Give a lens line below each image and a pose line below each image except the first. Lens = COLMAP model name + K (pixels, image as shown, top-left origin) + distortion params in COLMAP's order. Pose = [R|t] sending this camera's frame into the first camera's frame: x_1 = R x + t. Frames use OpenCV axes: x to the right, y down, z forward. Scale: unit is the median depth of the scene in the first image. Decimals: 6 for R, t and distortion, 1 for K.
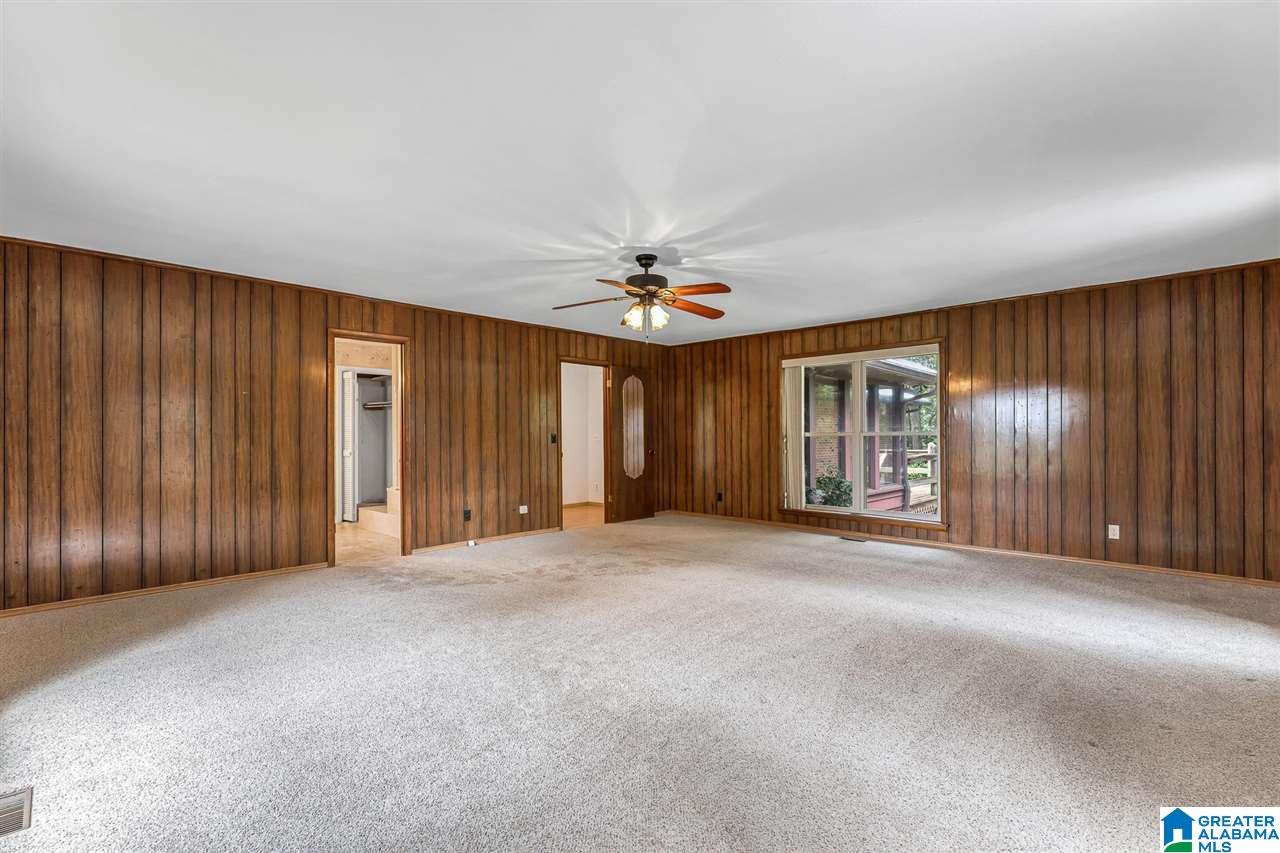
lens RADIAL K [[578.7, 0, 636.6], [0, 578.7, 432.0], [0, 0, 1]] dist [-0.004823, 0.000417]
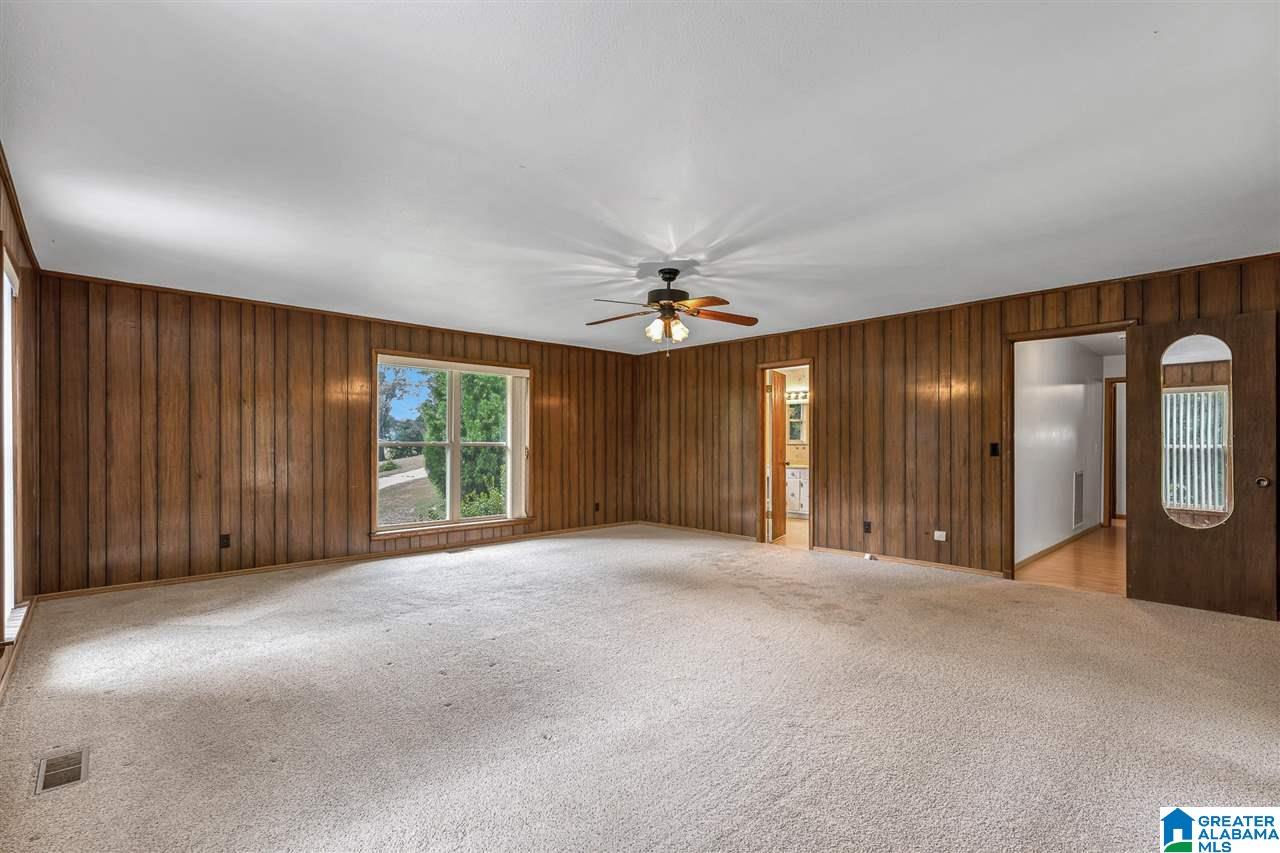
lens RADIAL K [[578.7, 0, 639.6], [0, 578.7, 438.8], [0, 0, 1]] dist [-0.004823, 0.000417]
pose [[-0.040003, -0.004886, -0.999188, 0.720206], [0.002489, 0.999984, -0.004989, -0.000416], [0.999196, -0.002687, -0.039990, 0.683484]]
